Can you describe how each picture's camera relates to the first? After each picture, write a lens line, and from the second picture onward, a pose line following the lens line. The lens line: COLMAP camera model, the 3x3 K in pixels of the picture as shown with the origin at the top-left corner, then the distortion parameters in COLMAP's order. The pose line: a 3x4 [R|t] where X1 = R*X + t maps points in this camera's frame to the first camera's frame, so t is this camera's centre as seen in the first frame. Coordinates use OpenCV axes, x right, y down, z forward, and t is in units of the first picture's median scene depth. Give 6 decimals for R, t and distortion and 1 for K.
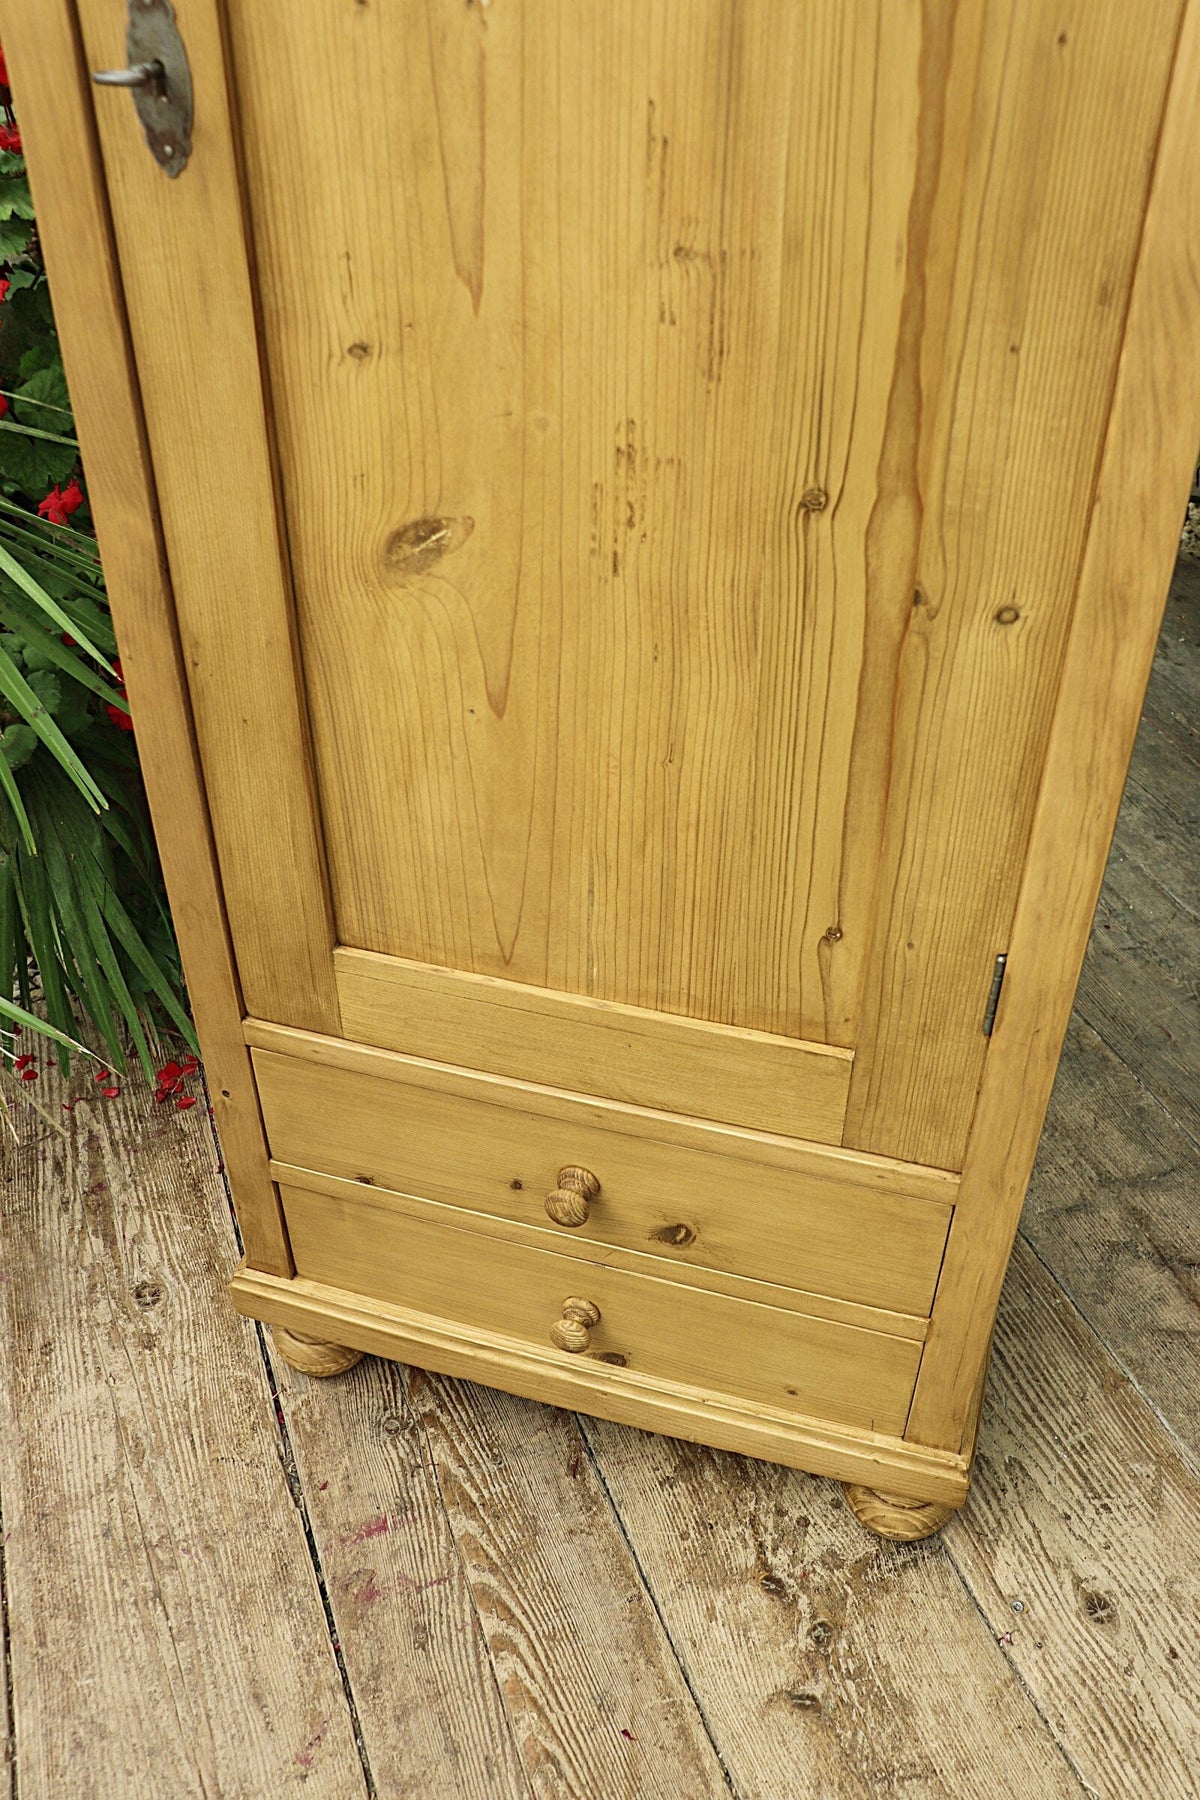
lens RADIAL K [[1554.1, 0, 601.2], [0, 1554.1, 894.6], [0, 0, 1]] dist [-0.179256, 0.172717]
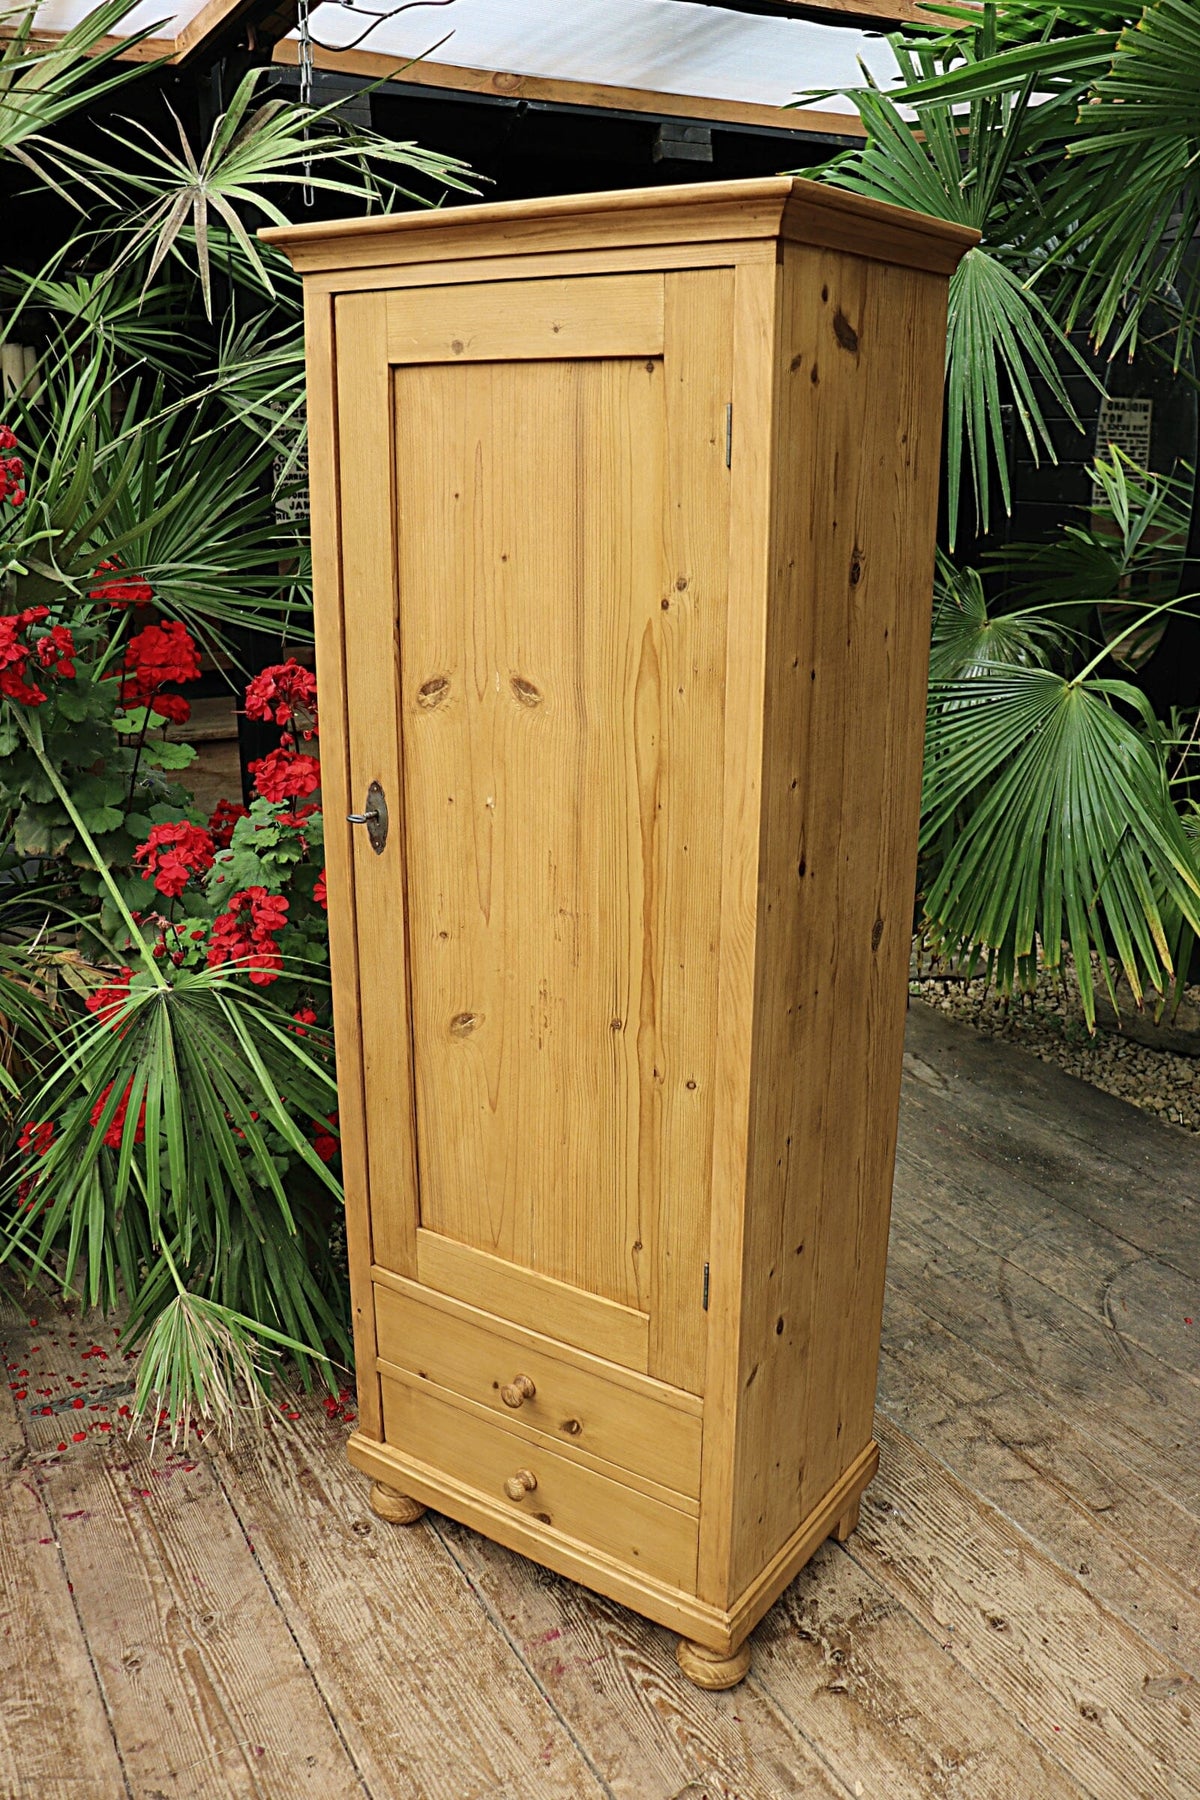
lens RADIAL K [[1561.1, 0, 602.4], [0, 1561.1, 874.8], [0, 0, 1]] dist [-0.174894, 0.168644]
pose [[0.988383, -0.042623, 0.145887, -0.298731], [0.088557, 0.941603, -0.324872, 0.191294], [-0.123521, 0.334017, 0.934438, -0.756023]]
